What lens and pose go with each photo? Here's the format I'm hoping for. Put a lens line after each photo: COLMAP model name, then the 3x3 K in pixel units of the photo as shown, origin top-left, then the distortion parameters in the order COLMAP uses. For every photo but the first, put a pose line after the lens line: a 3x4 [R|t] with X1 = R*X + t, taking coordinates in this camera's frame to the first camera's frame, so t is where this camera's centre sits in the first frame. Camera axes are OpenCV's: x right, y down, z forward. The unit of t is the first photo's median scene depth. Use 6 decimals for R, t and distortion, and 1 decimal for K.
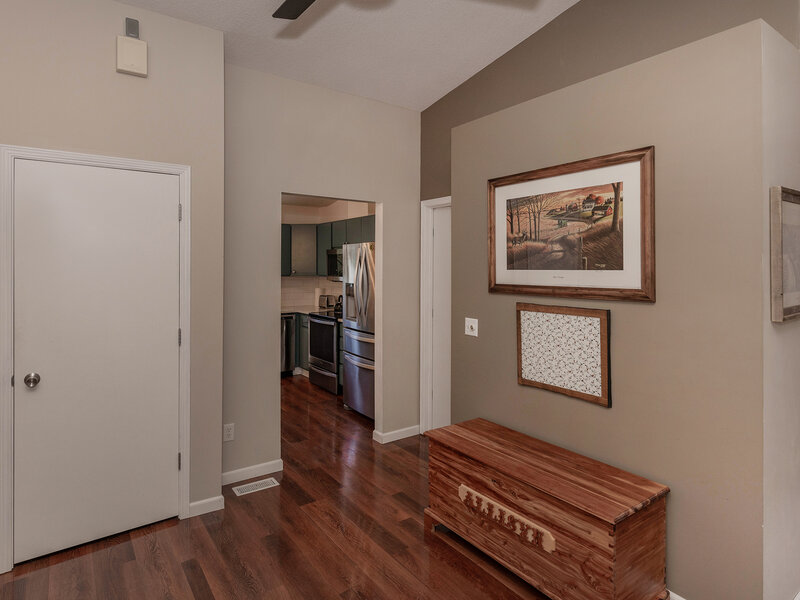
lens RADIAL K [[478.7, 0, 400.0], [0, 478.7, 300.0], [0, 0, 1]] dist [-0.001975, -0.000538]
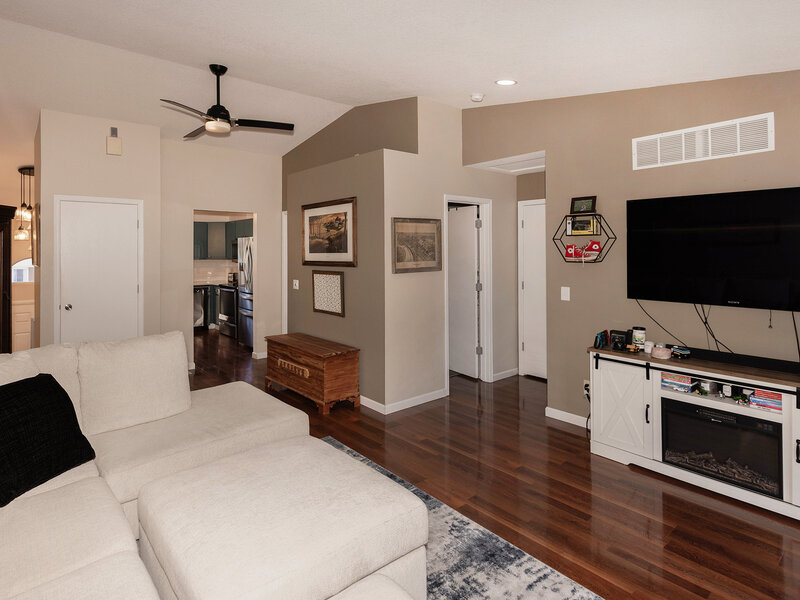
lens RADIAL K [[456.0, 0, 332.4], [0, 456.0, 277.2], [0, 0, 1]] dist [0.000115, -0.001070]
pose [[0.999884, -0.007540, 0.013263, 0.305678], [0.007725, 0.999872, -0.013978, 0.062369], [-0.013156, 0.014079, 0.999814, -0.867856]]
